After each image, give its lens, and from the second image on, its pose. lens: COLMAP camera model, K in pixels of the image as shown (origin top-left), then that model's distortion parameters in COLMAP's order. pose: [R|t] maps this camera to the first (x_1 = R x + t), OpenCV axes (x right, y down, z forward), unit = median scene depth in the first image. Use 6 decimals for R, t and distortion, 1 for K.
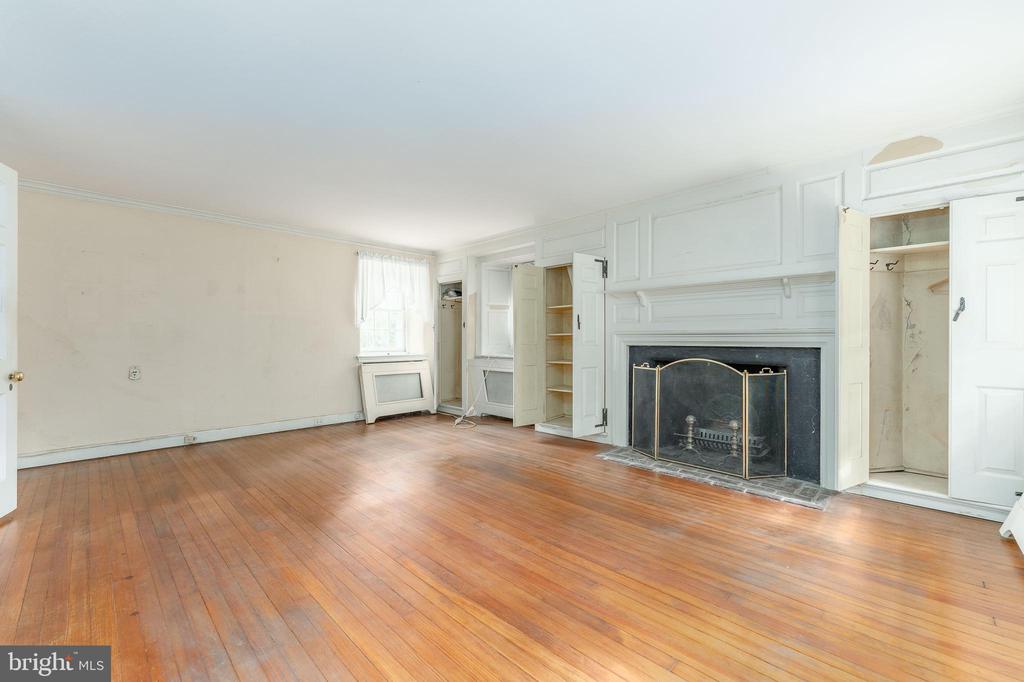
lens RADIAL K [[418.1, 0, 514.6], [0, 418.1, 341.1], [0, 0, 1]] dist [0.001651, -0.000357]
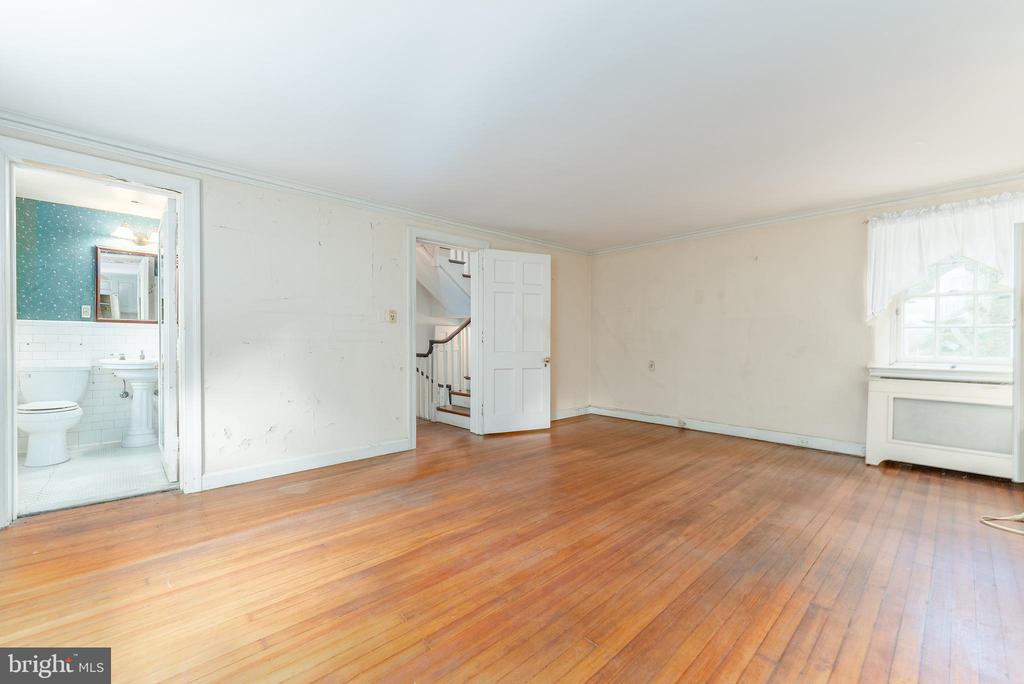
lens RADIAL K [[418.1, 0, 510.0], [0, 418.1, 343.8], [0, 0, 1]] dist [0.001651, -0.000357]
pose [[-0.047886, 0.008195, -0.998819, 0.541442], [-0.007441, 0.999936, 0.008561, -0.005389], [0.998825, 0.007842, -0.047822, 0.639135]]
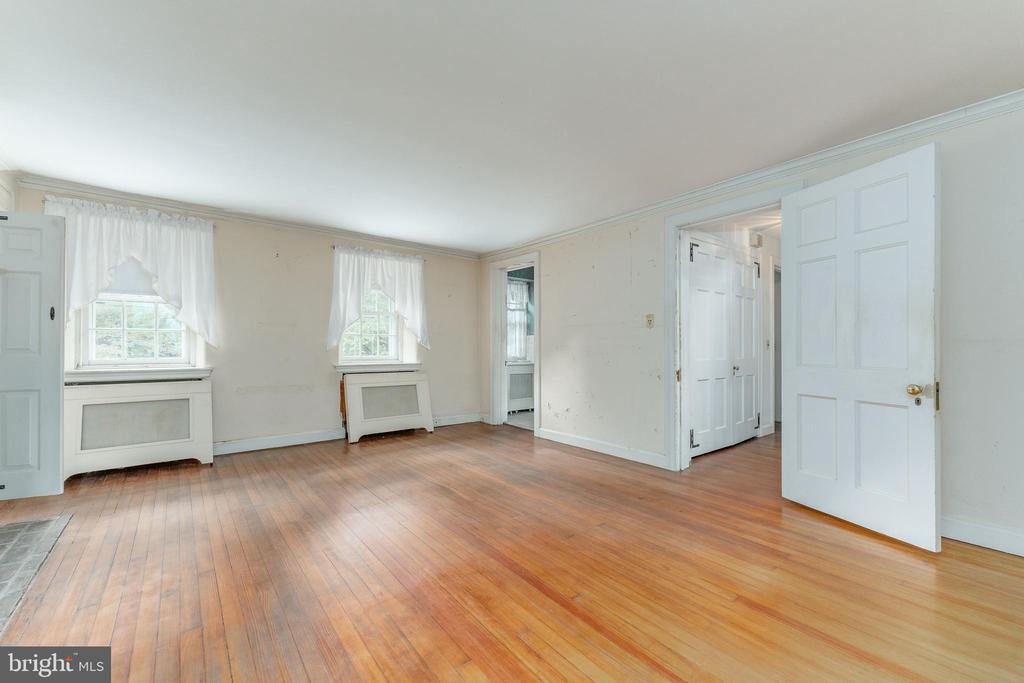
lens RADIAL K [[418.1, 0, 511.1], [0, 418.1, 346.2], [0, 0, 1]] dist [0.001651, -0.000357]
pose [[-0.992665, -0.001249, 0.120890, -0.324812], [-0.000590, 0.999985, 0.005490, -0.007946], [-0.120895, 0.005378, -0.992651, 1.357345]]
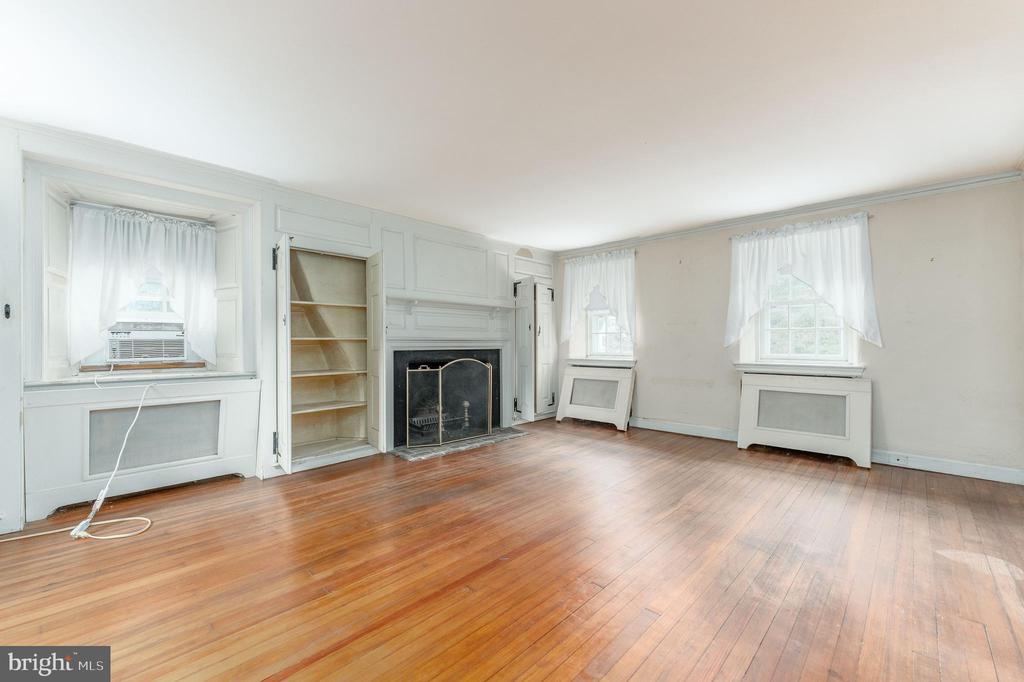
lens RADIAL K [[418.1, 0, 506.5], [0, 418.1, 340.2], [0, 0, 1]] dist [0.001651, -0.000357]
pose [[0.004418, 0.009076, 0.999949, -0.855053], [0.009636, 0.999912, -0.009118, -0.004098], [-0.999944, 0.009676, 0.004330, 0.804509]]
